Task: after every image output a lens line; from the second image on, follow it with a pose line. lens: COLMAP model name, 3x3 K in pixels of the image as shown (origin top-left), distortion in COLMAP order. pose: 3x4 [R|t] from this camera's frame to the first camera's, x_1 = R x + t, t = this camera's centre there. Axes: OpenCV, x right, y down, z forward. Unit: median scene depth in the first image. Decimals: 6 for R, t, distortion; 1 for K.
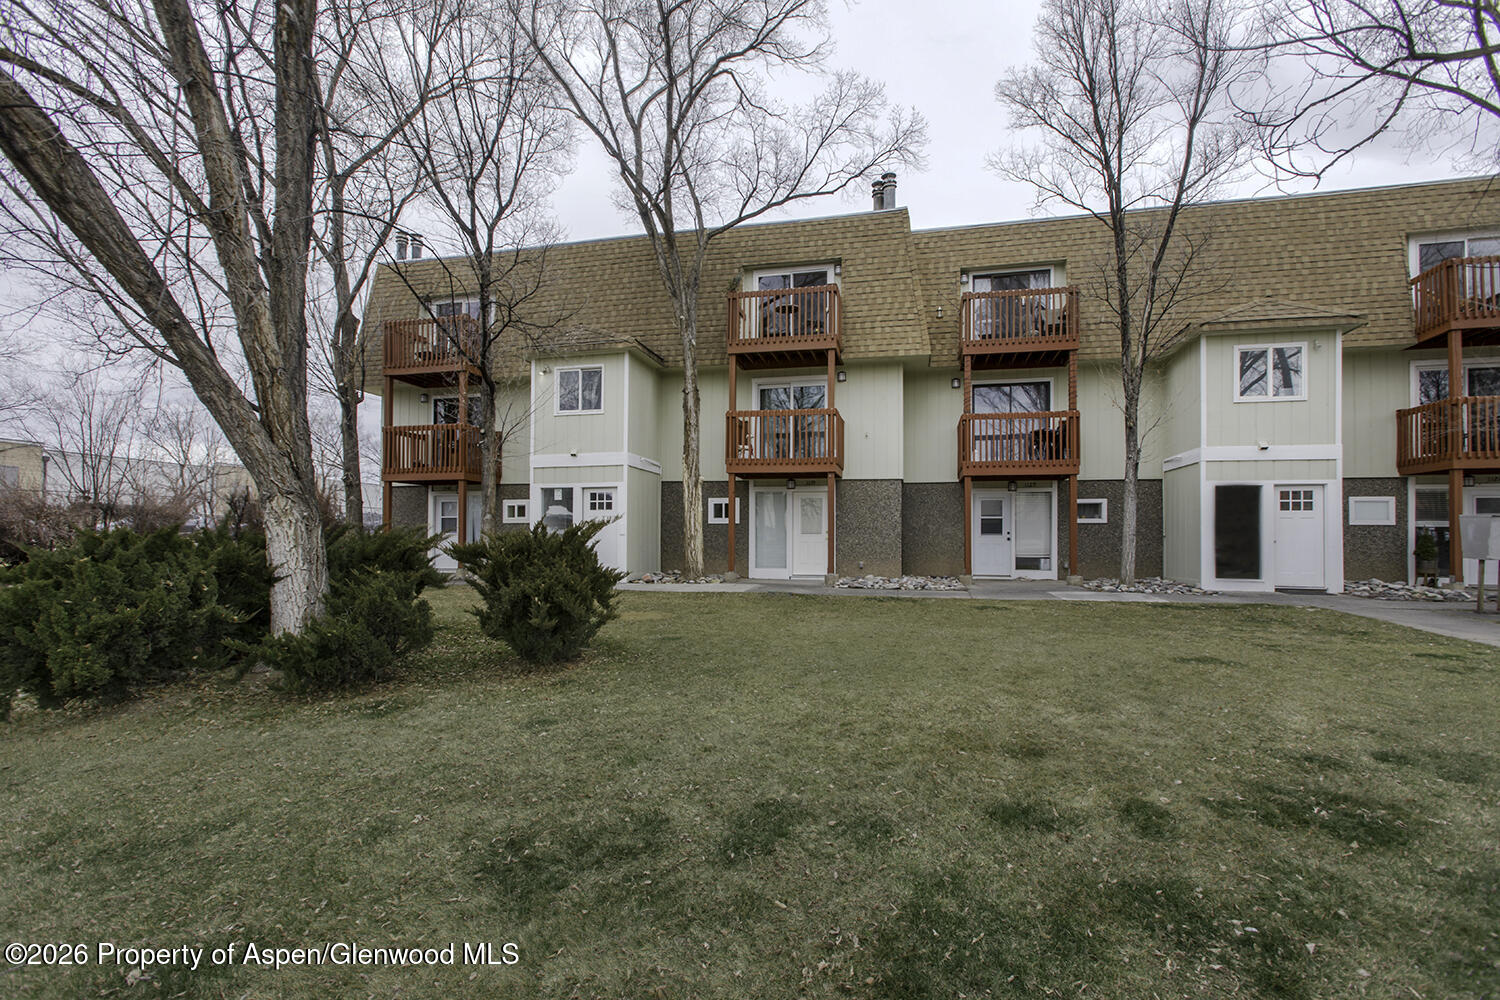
lens RADIAL K [[684.8, 0, 750.0], [0, 684.8, 500.0], [0, 0, 1]] dist [0.001146, 0.000292]
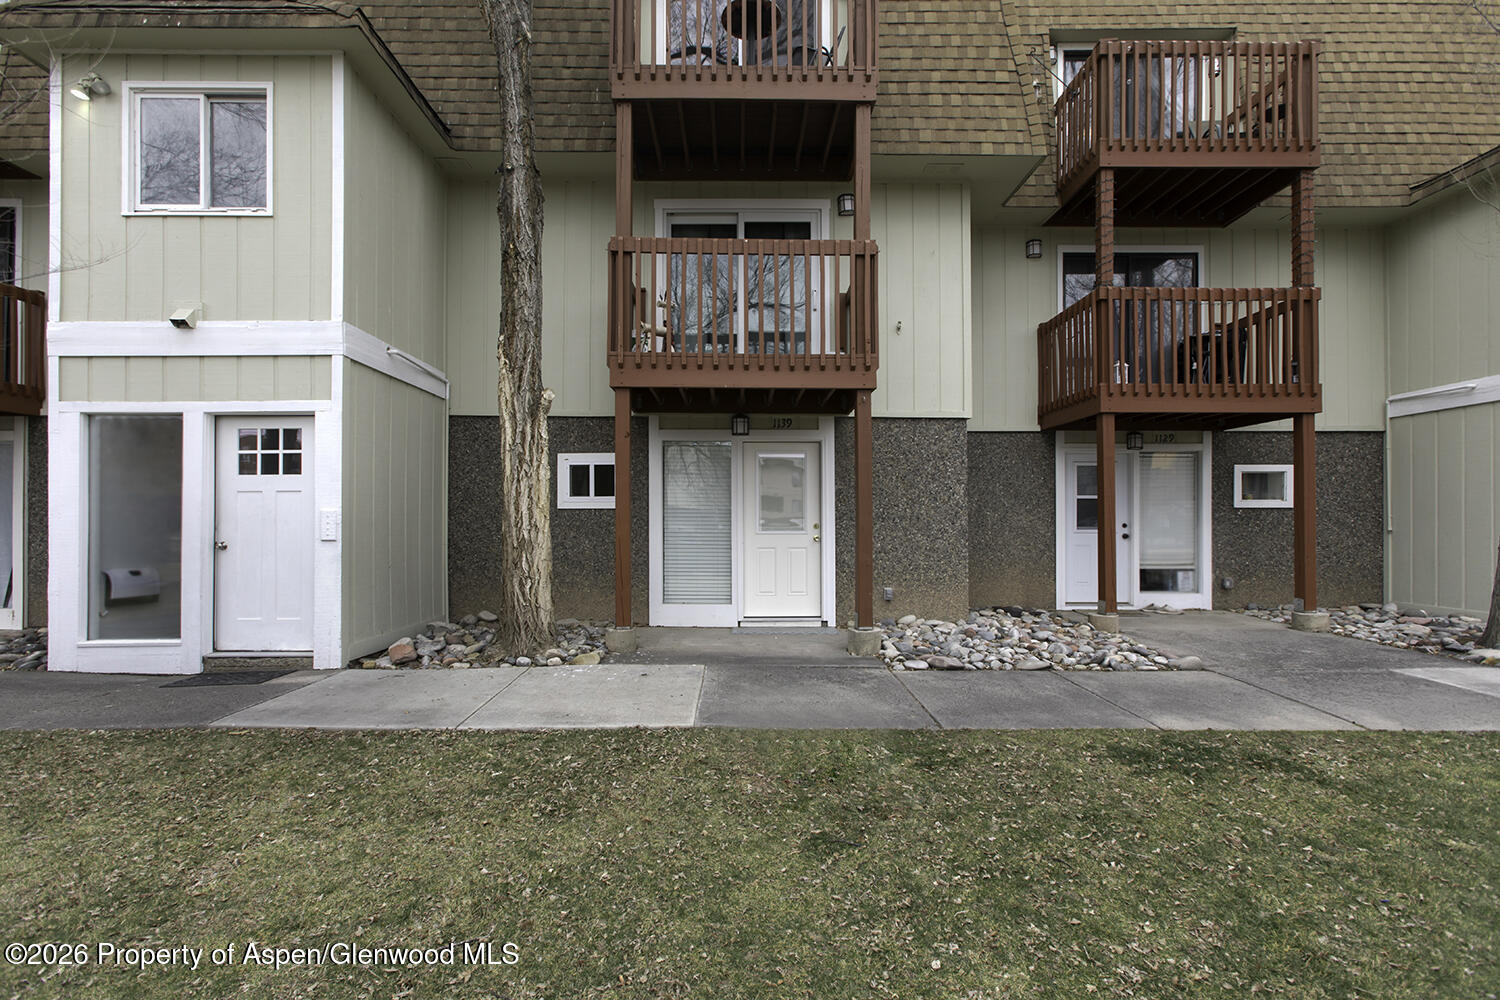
lens RADIAL K [[684.8, 0, 750.0], [0, 684.8, 500.0], [0, 0, 1]] dist [0.001146, 0.000292]
pose [[0.969124, 0.000703, 0.246574, -0.052815], [-0.009232, 0.999398, 0.033436, 0.012957], [-0.246402, -0.034680, 0.968547, 0.560270]]
